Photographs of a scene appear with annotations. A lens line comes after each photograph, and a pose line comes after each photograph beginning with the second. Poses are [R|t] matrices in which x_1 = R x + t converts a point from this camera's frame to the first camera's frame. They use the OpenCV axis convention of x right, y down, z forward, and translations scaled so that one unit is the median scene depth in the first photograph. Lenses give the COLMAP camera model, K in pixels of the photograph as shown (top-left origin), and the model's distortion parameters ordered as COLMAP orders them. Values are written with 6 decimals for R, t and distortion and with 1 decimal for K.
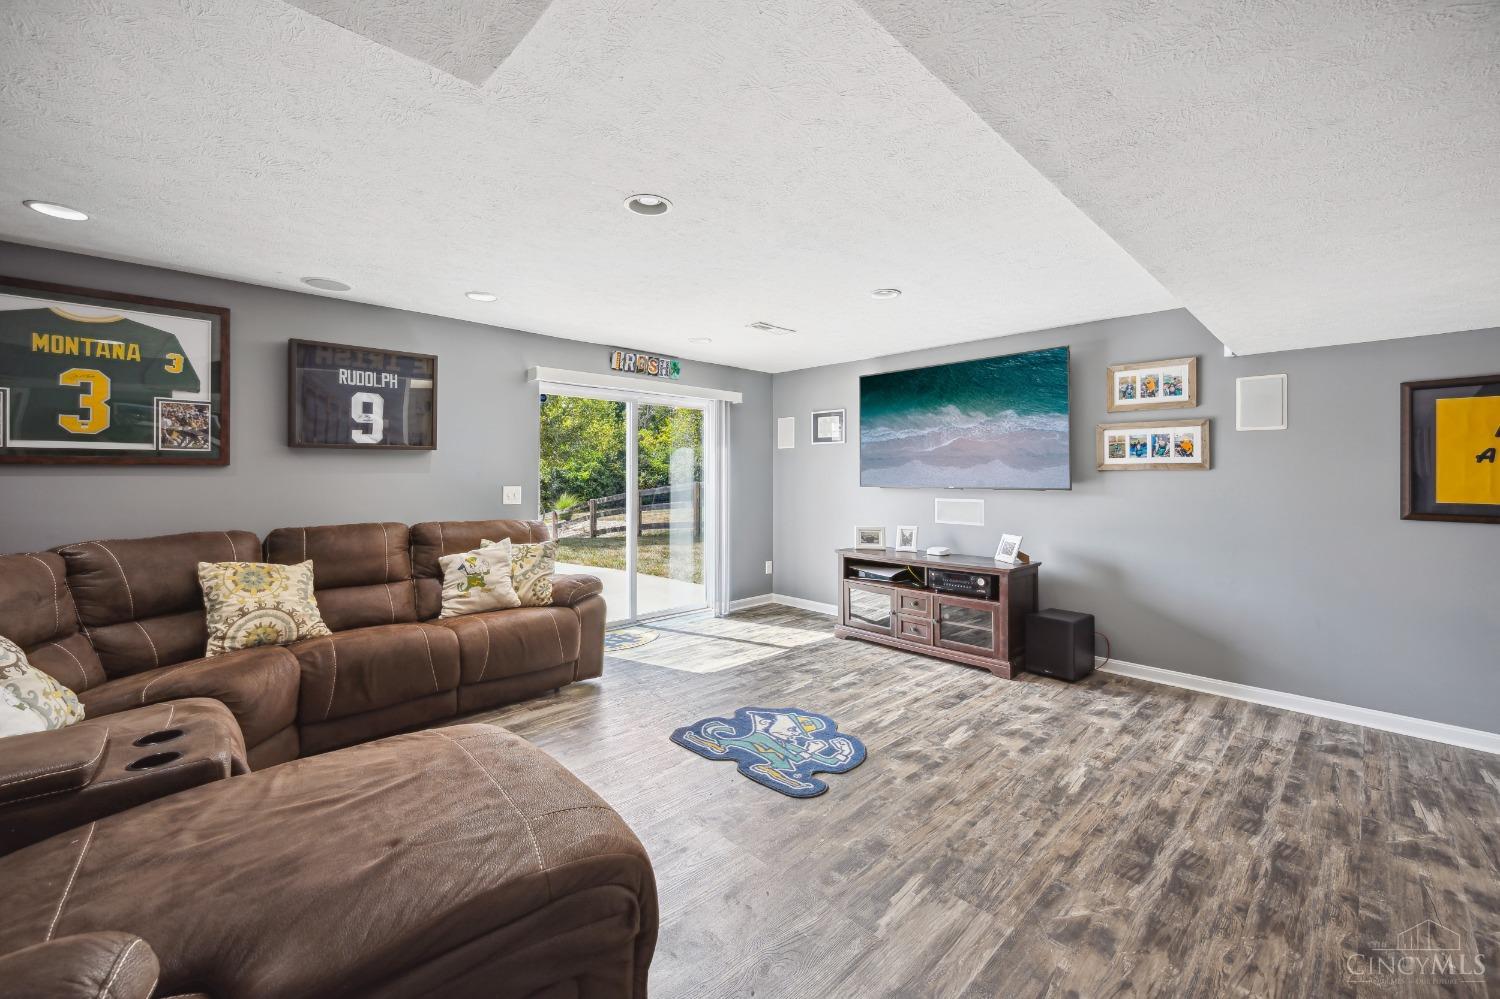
lens RADIAL K [[596.7, 0, 753.1], [0, 596.7, 485.4], [0, 0, 1]] dist [-0.001887, 0.000540]
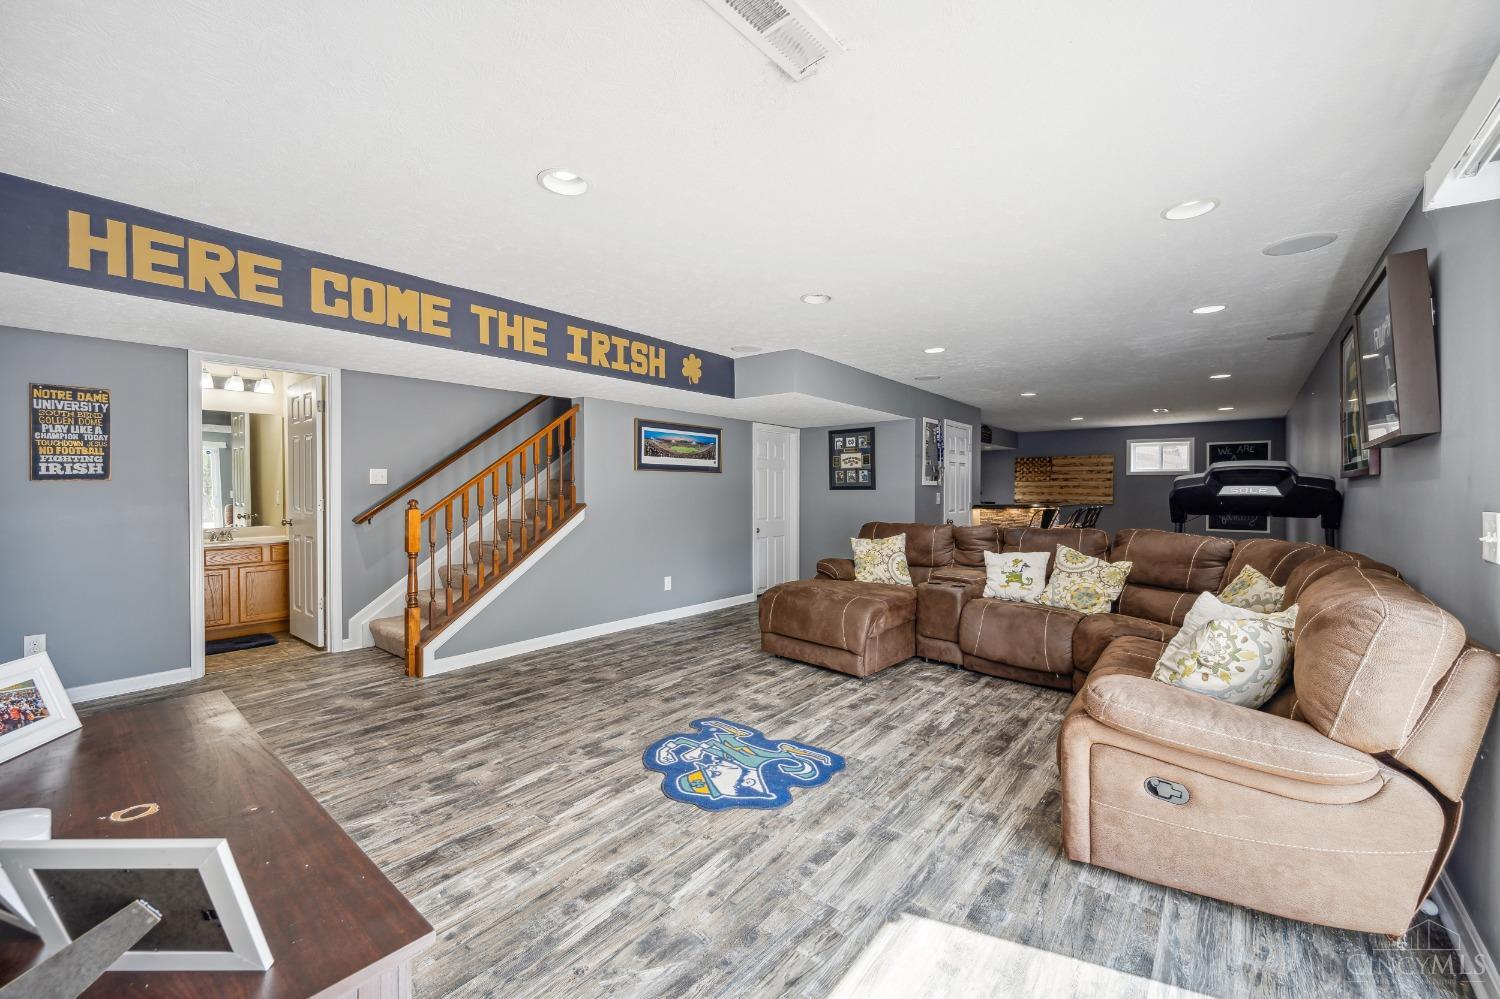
lens RADIAL K [[596.7, 0, 750.1], [0, 596.7, 491.3], [0, 0, 1]] dist [-0.001887, 0.000540]
pose [[-0.994007, -0.005194, -0.109195, 0.122056], [-0.007317, 0.999792, 0.019049, -0.024332], [0.109074, 0.019734, -0.993838, 2.005470]]
